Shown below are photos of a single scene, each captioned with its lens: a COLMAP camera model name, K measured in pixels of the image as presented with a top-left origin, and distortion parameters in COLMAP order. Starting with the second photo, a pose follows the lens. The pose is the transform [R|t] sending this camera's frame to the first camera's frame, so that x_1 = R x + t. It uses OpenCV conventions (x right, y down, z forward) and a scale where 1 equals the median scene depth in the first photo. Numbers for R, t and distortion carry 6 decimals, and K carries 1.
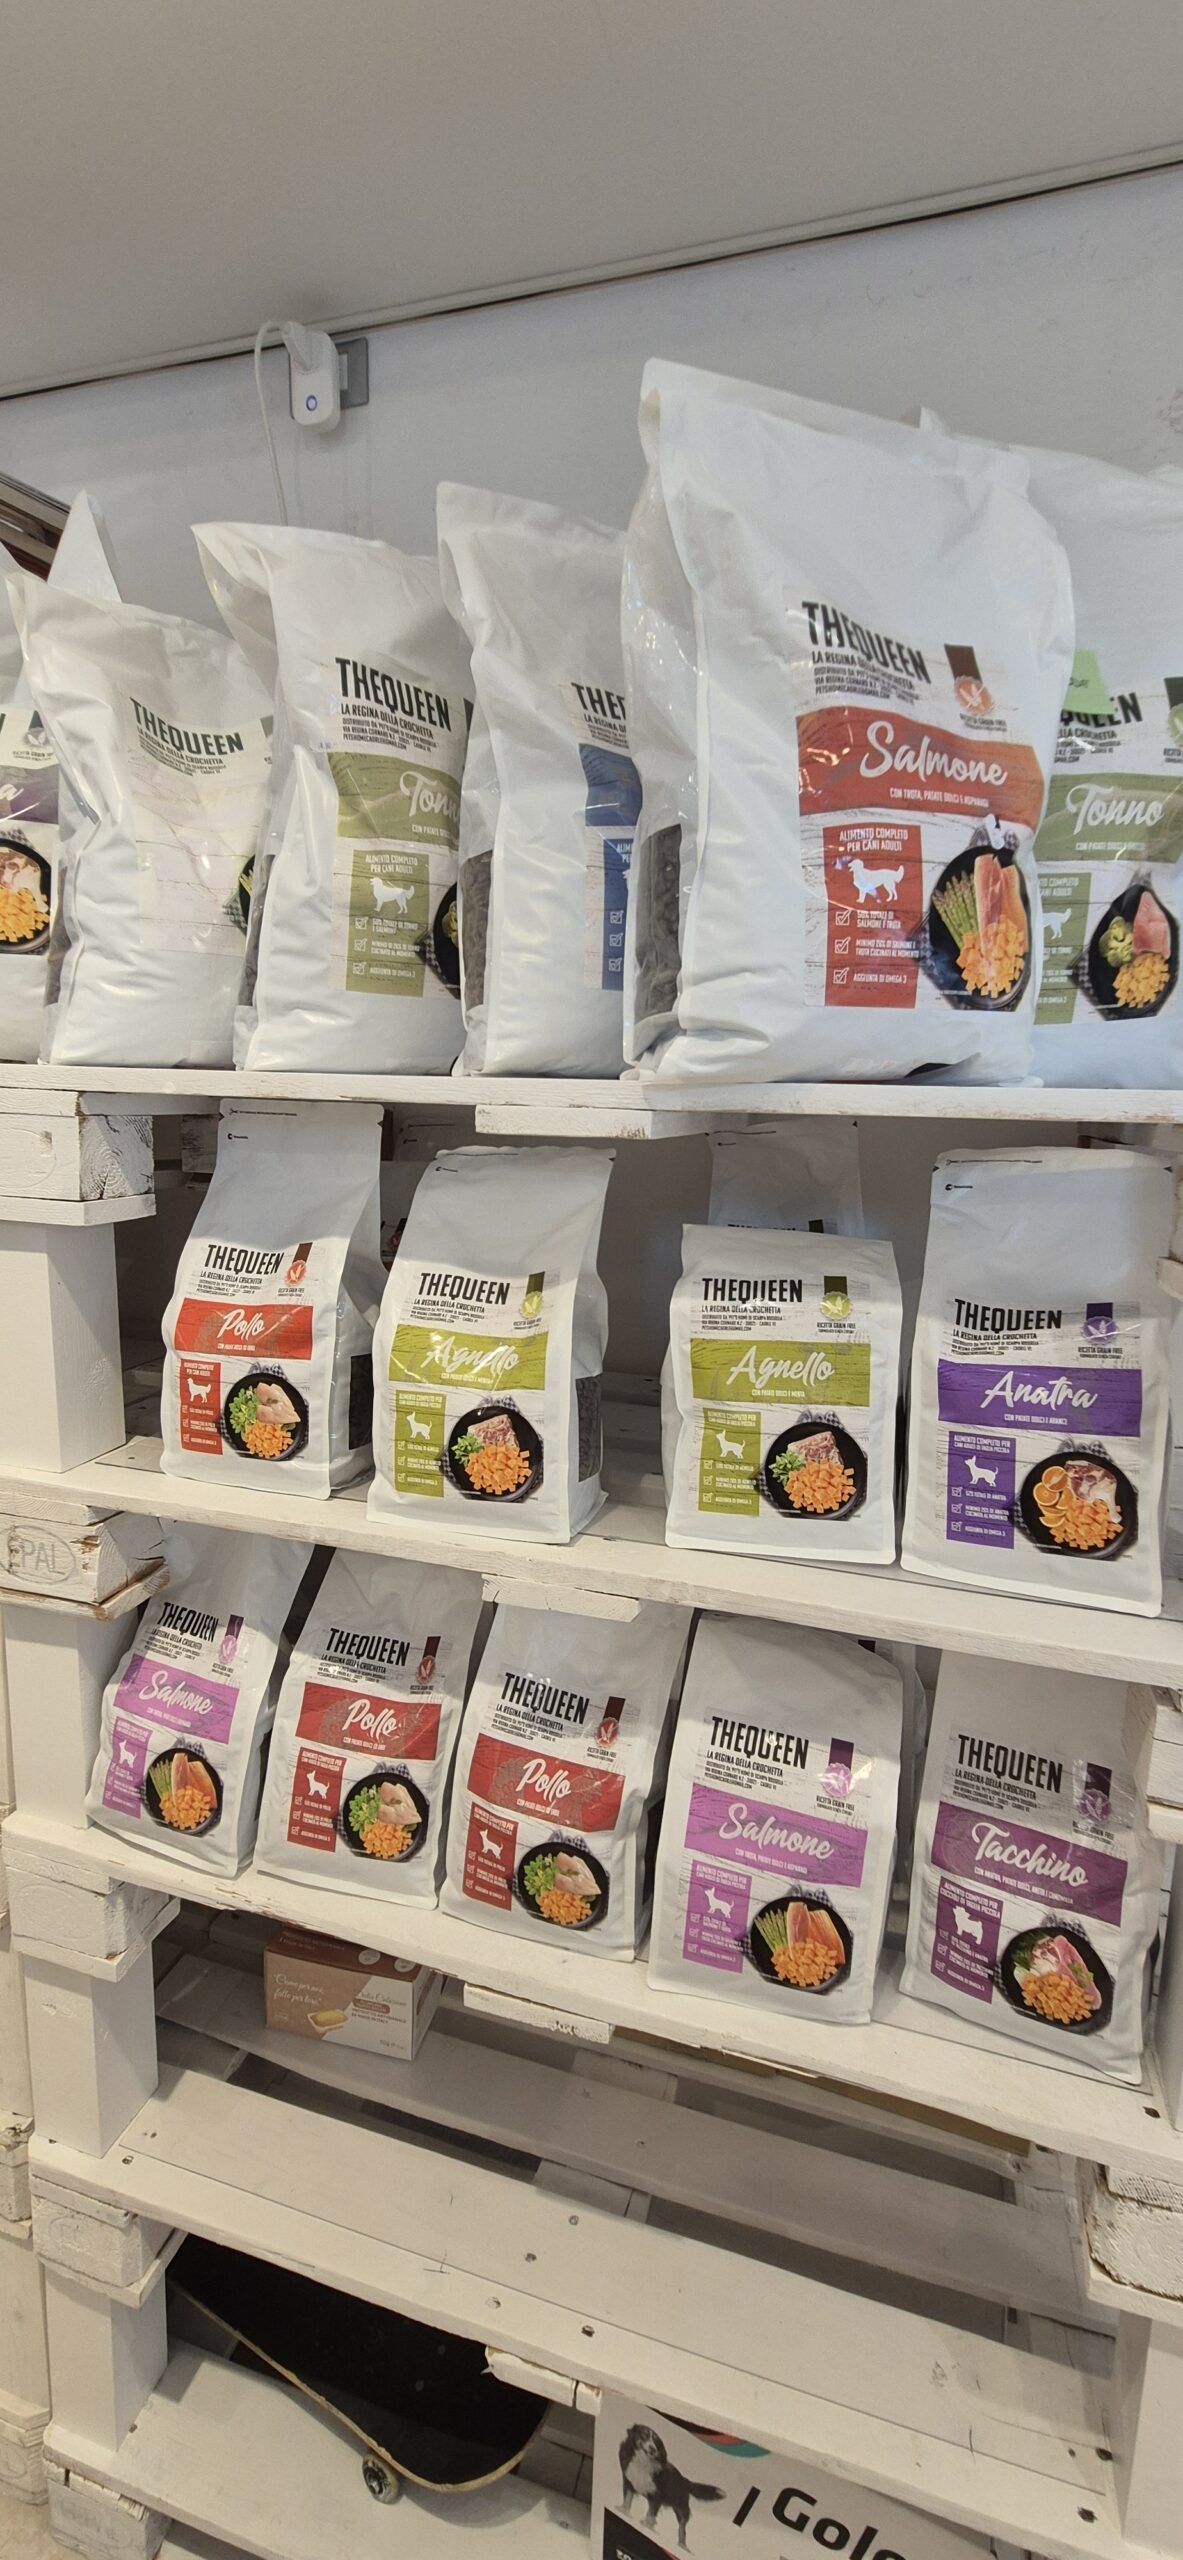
lens RADIAL K [[1043.6, 0, 604.1], [0, 1043.6, 1244.4], [0, 0, 1]] dist [-0.002864, 0.001008]
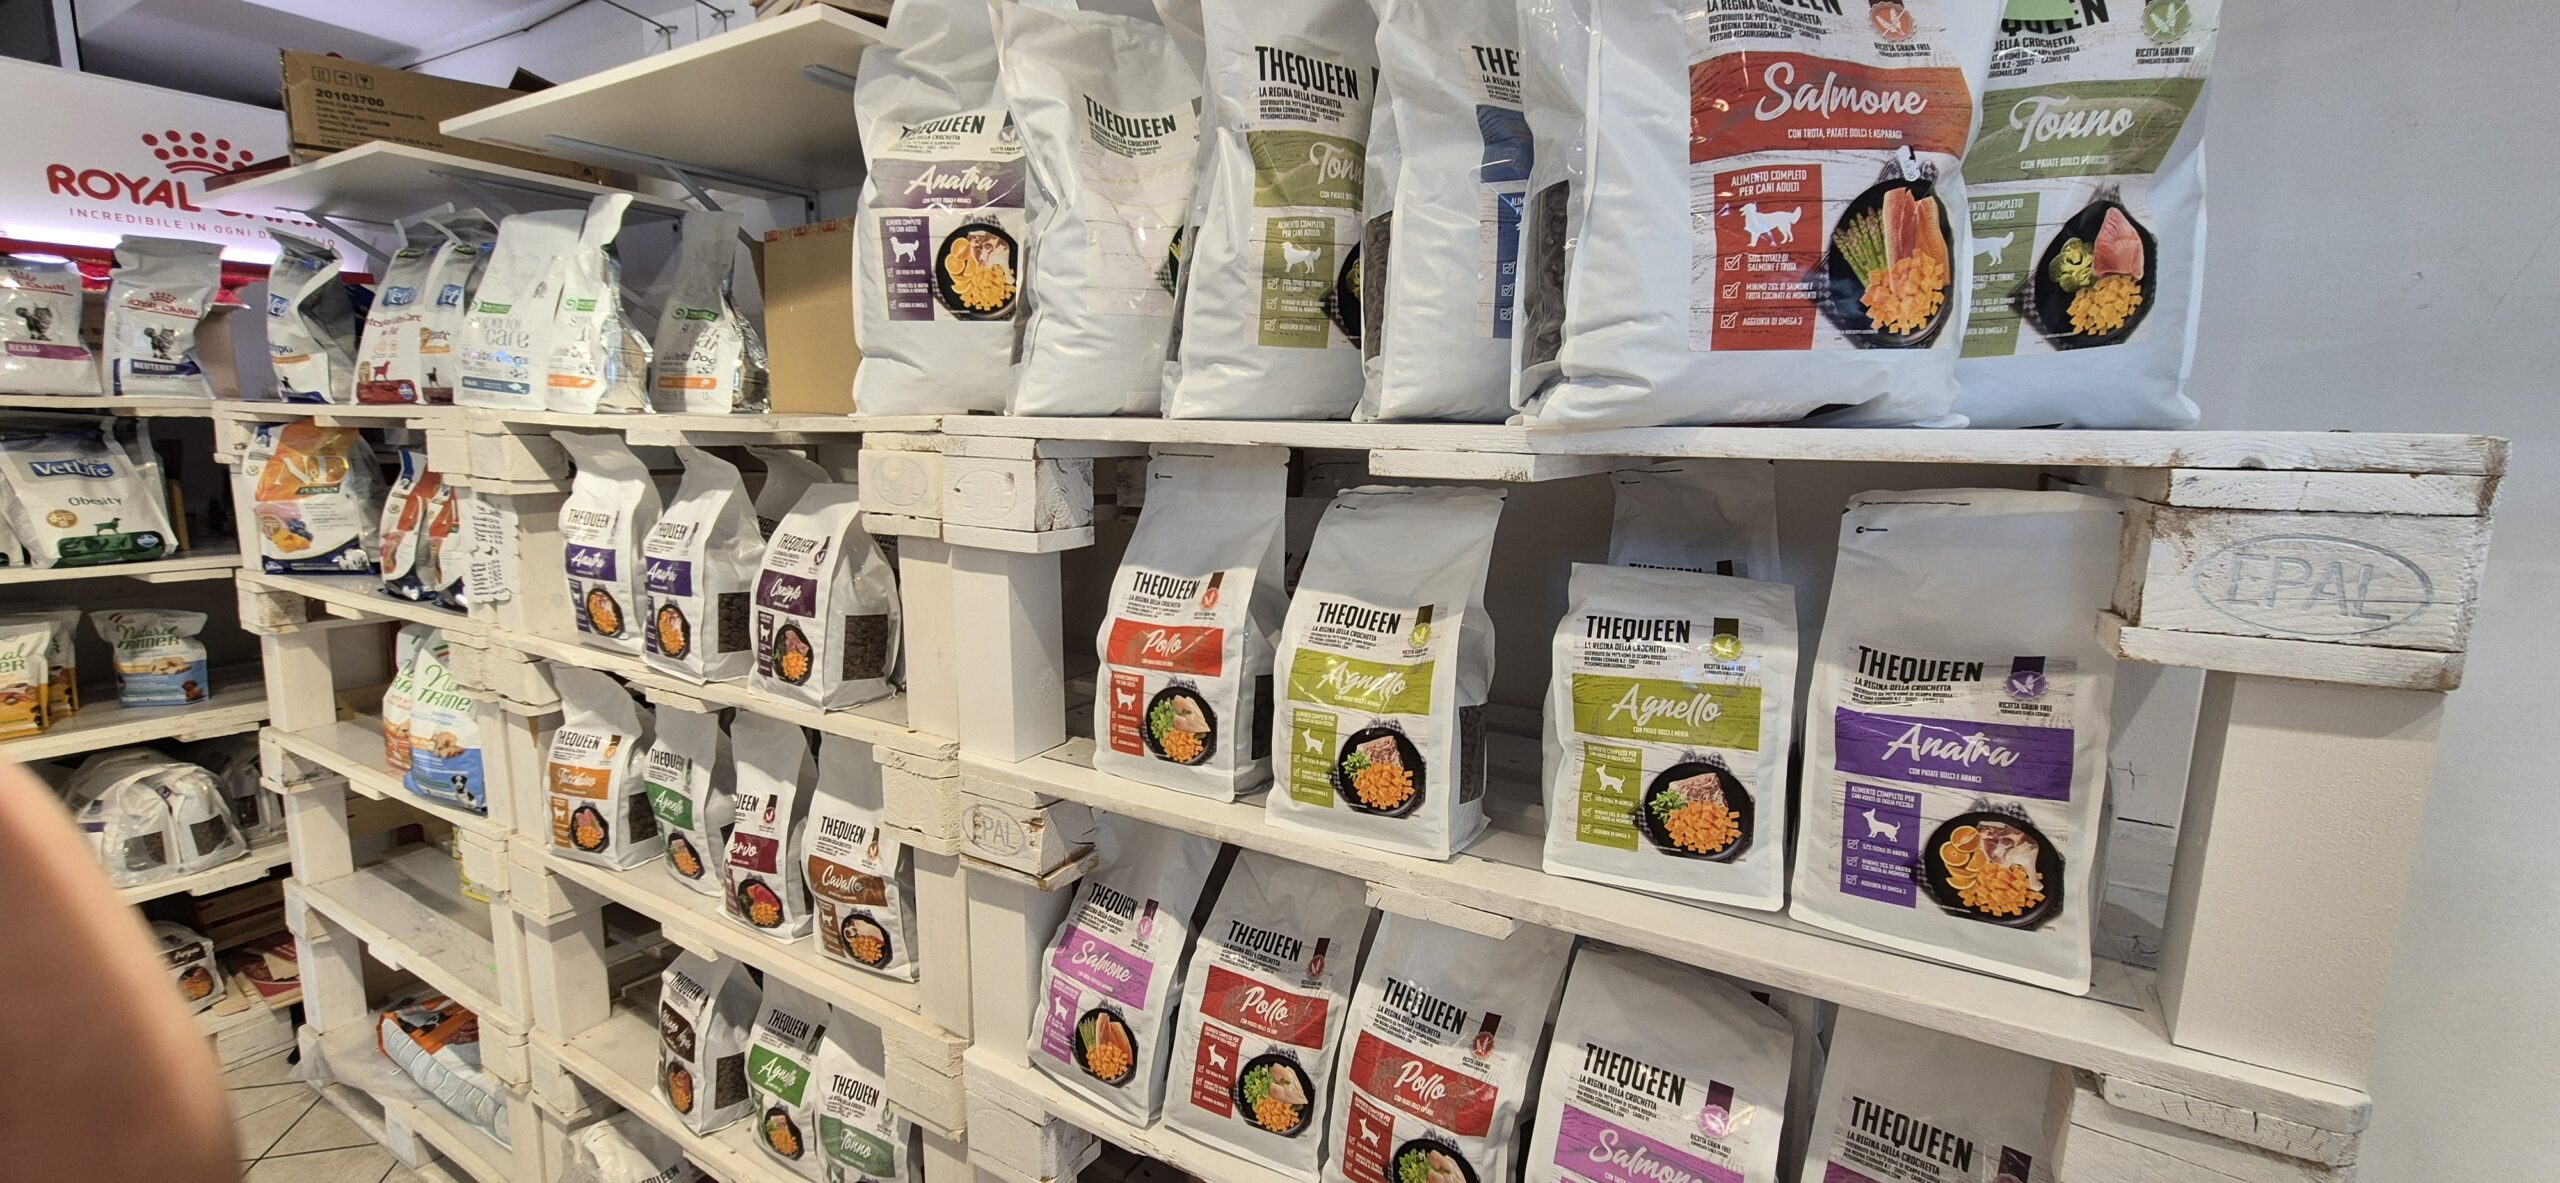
lens RADIAL K [[1043.6, 0, 1246.6], [0, 1043.6, 583.0], [0, 0, 1]] dist [-0.002864, 0.001008]
pose [[0.965570, 0.025520, -0.258887, 0.034626], [-0.023488, 0.999664, 0.010941, -0.002990], [0.259079, -0.004484, 0.965846, -0.075312]]
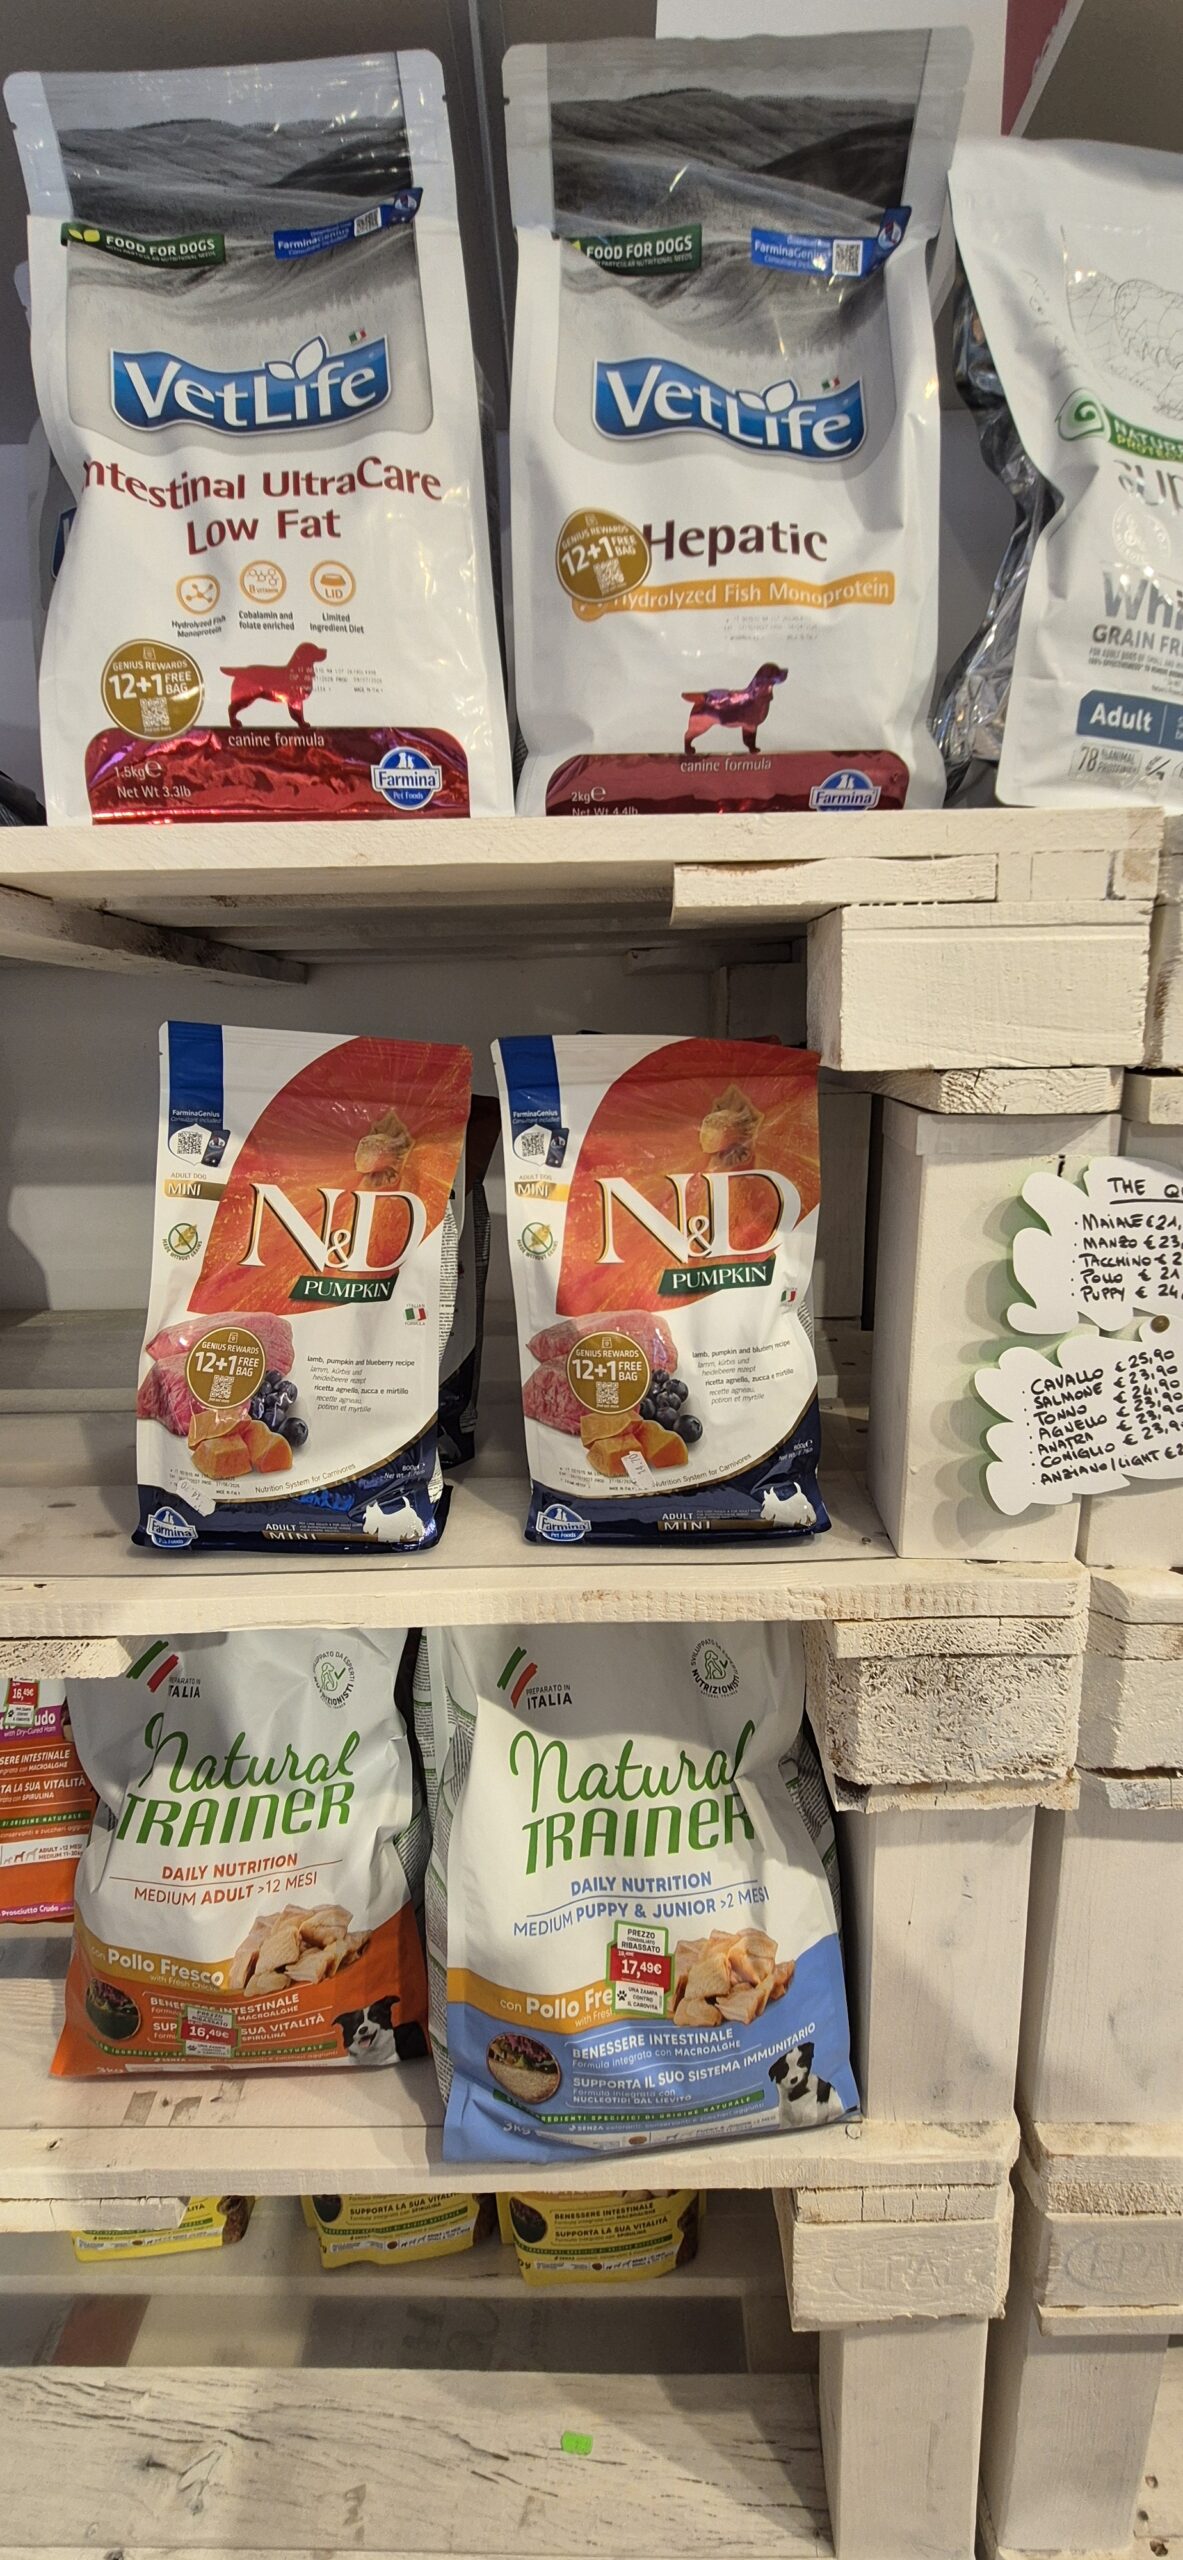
lens RADIAL K [[1043.6, 0, 607.0], [0, 1043.6, 1241.3], [0, 0, 1]] dist [-0.002864, 0.001008]
pose [[0.960617, -0.101389, 0.258718, -2.341350], [0.081001, 0.992794, 0.088307, -0.132984], [-0.265807, -0.063873, 0.961908, 1.008252]]
